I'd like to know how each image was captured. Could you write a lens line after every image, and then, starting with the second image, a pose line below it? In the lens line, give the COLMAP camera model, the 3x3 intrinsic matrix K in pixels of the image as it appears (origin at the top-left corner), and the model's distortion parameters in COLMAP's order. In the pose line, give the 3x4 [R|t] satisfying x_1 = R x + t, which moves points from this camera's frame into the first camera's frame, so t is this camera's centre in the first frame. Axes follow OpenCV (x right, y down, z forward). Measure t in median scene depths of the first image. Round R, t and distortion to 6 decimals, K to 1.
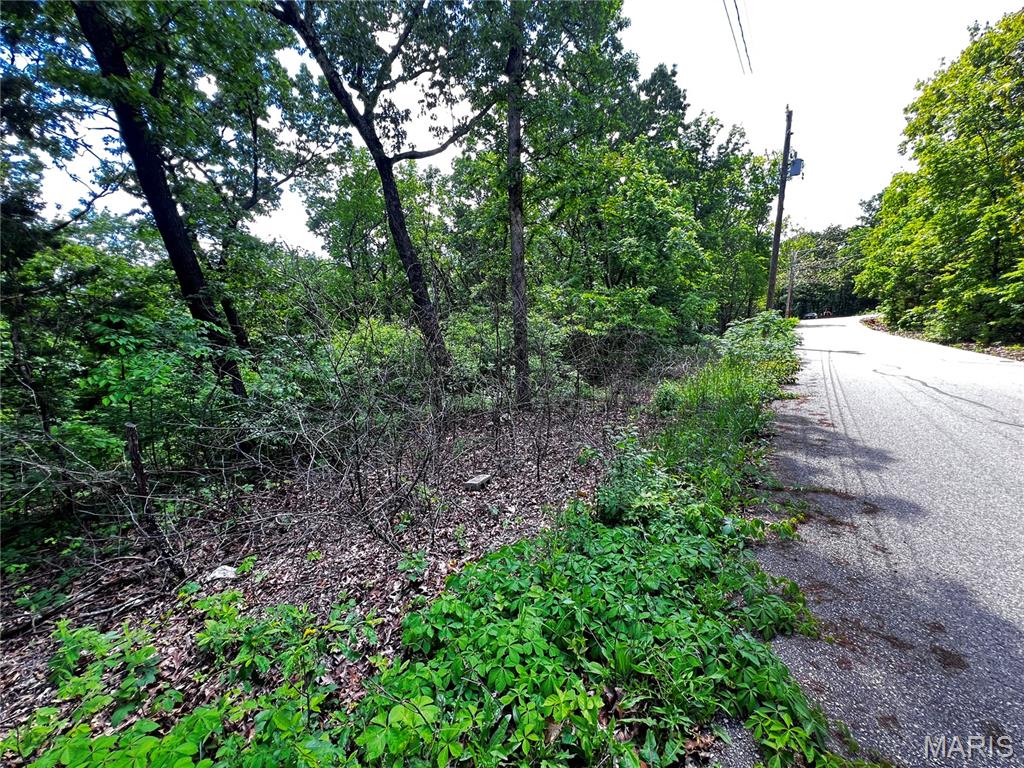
lens RADIAL K [[410.9, 0, 512.7], [0, 410.9, 384.4], [0, 0, 1]] dist [-0.006254, 0.001371]
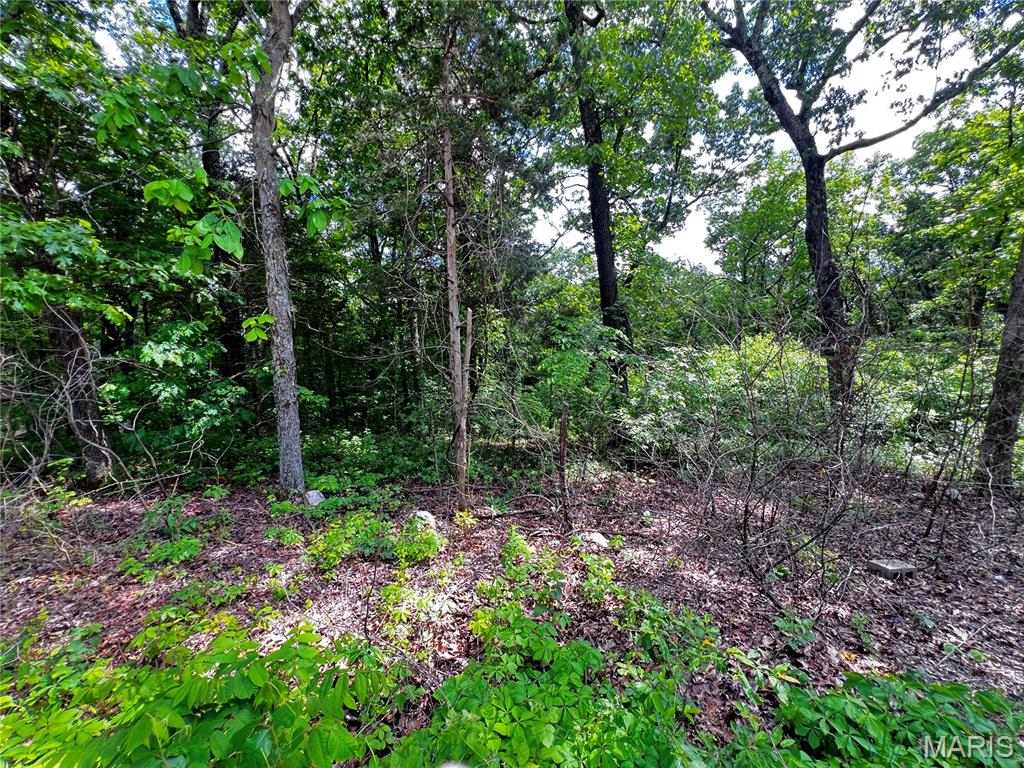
lens RADIAL K [[410.9, 0, 512.3], [0, 410.9, 383.6], [0, 0, 1]] dist [-0.006254, 0.001371]
pose [[0.655038, 0.156973, -0.739111, -0.011729], [-0.183493, 0.981948, 0.045925, 0.001281], [0.732977, 0.105539, 0.672017, -0.007253]]
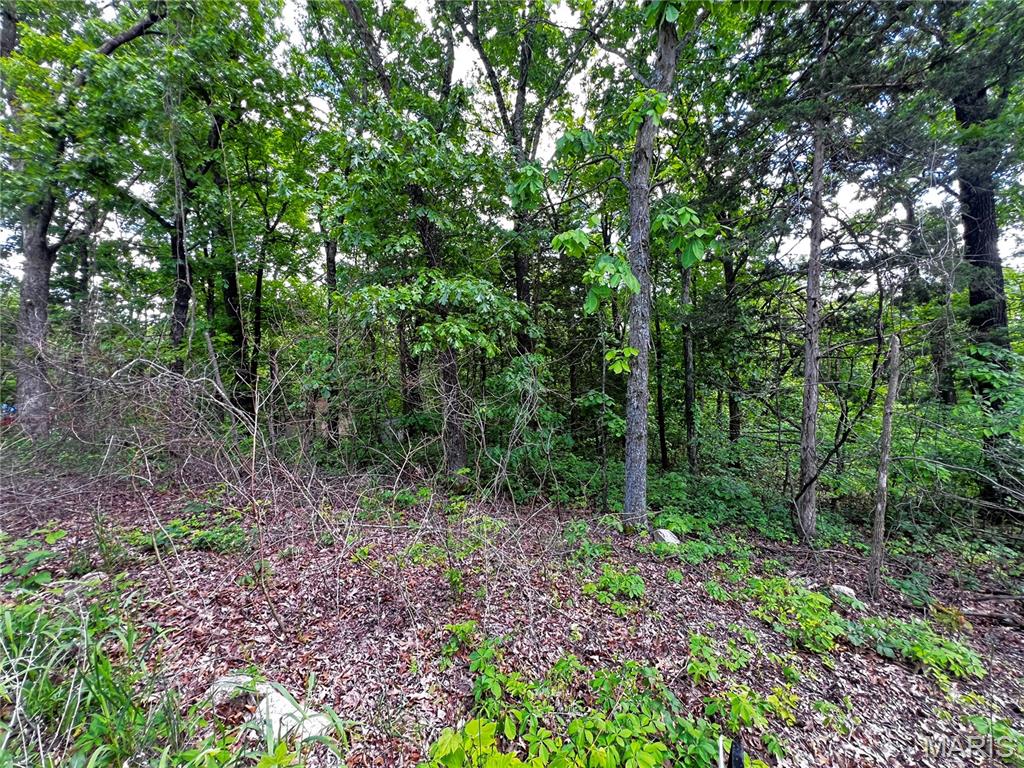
lens RADIAL K [[407.6, 0, 513.8], [0, 407.6, 381.3], [0, 0, 1]] dist [0.000276, 0.000332]
pose [[0.246178, 0.113567, -0.962548, -0.082581], [-0.193591, 0.978861, 0.065980, 0.019438], [0.949694, 0.170098, 0.262959, -0.099426]]
